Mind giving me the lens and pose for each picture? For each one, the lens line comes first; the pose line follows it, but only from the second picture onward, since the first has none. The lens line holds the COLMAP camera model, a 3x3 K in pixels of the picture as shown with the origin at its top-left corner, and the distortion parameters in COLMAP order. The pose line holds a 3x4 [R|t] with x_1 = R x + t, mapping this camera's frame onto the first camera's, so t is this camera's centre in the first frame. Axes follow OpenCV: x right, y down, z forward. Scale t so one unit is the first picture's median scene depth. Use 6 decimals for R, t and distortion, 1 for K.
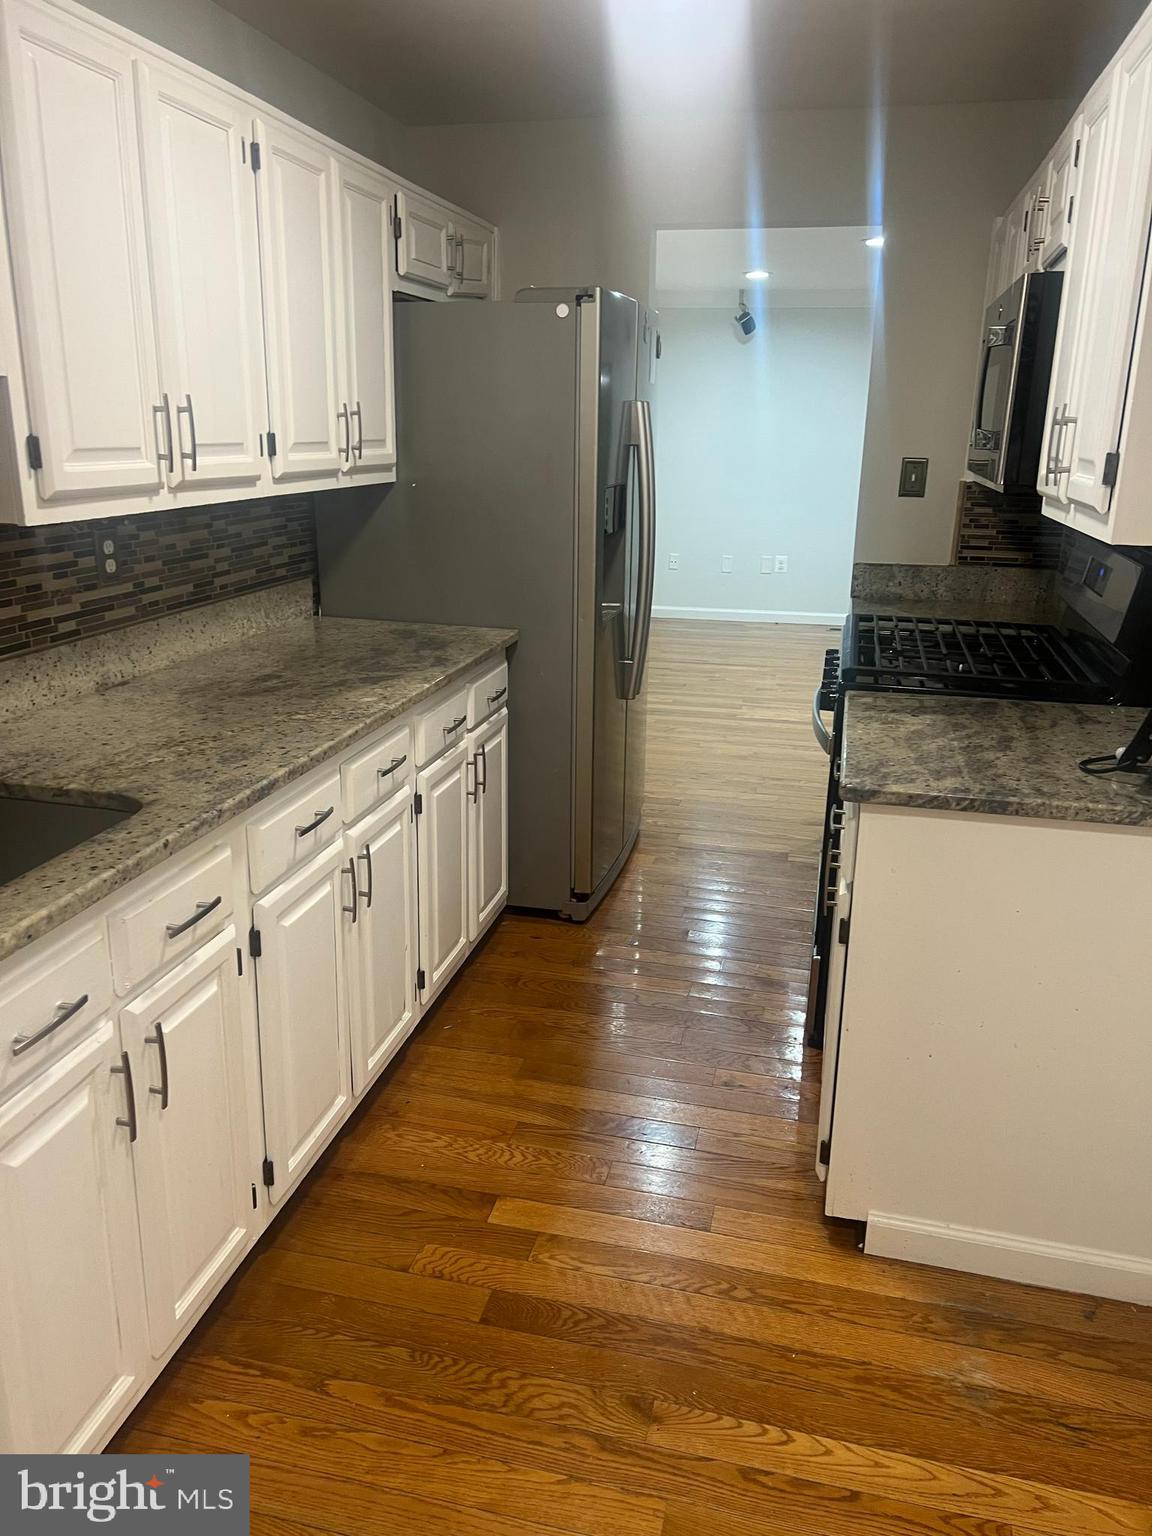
lens RADIAL K [[1146.7, 0, 576.0], [0, 1146.7, 768.0], [0, 0, 1]] dist [0.055602, -0.067701]
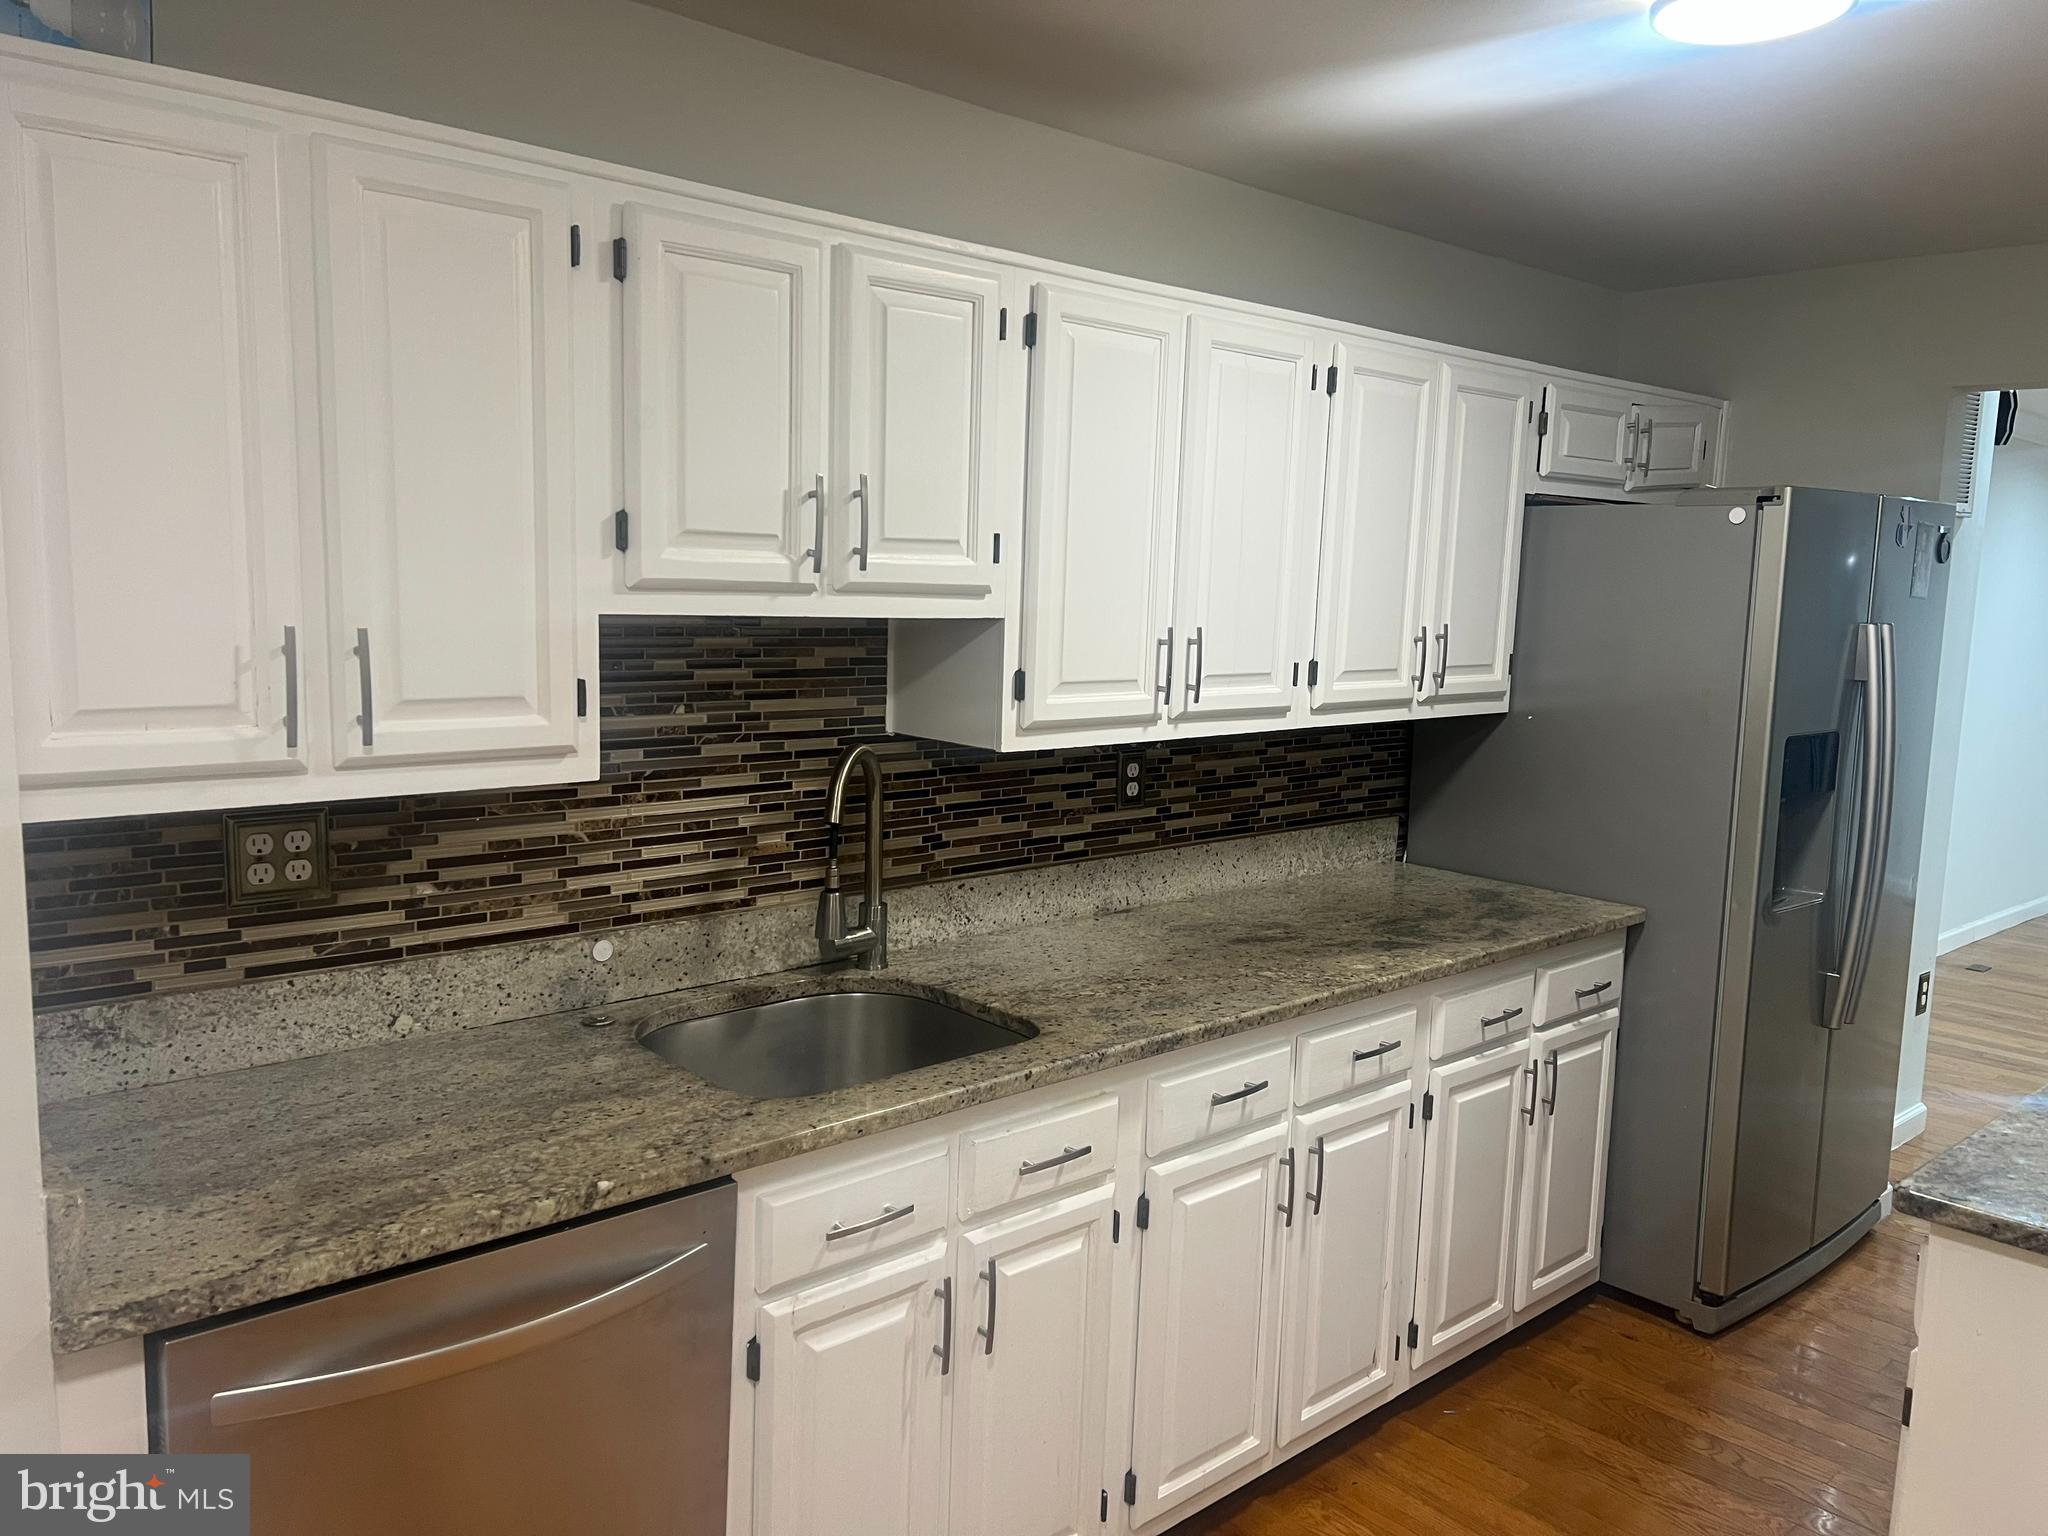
lens RADIAL K [[1531.2, 0, 1062.4], [0, 1531.2, 765.3], [0, 0, 1]] dist [0.121193, -0.199143]
pose [[0.830544, 0.078949, -0.551330, 0.260936], [-0.176819, 0.976068, -0.126597, -0.022471], [0.528140, 0.202630, 0.824627, -0.093013]]
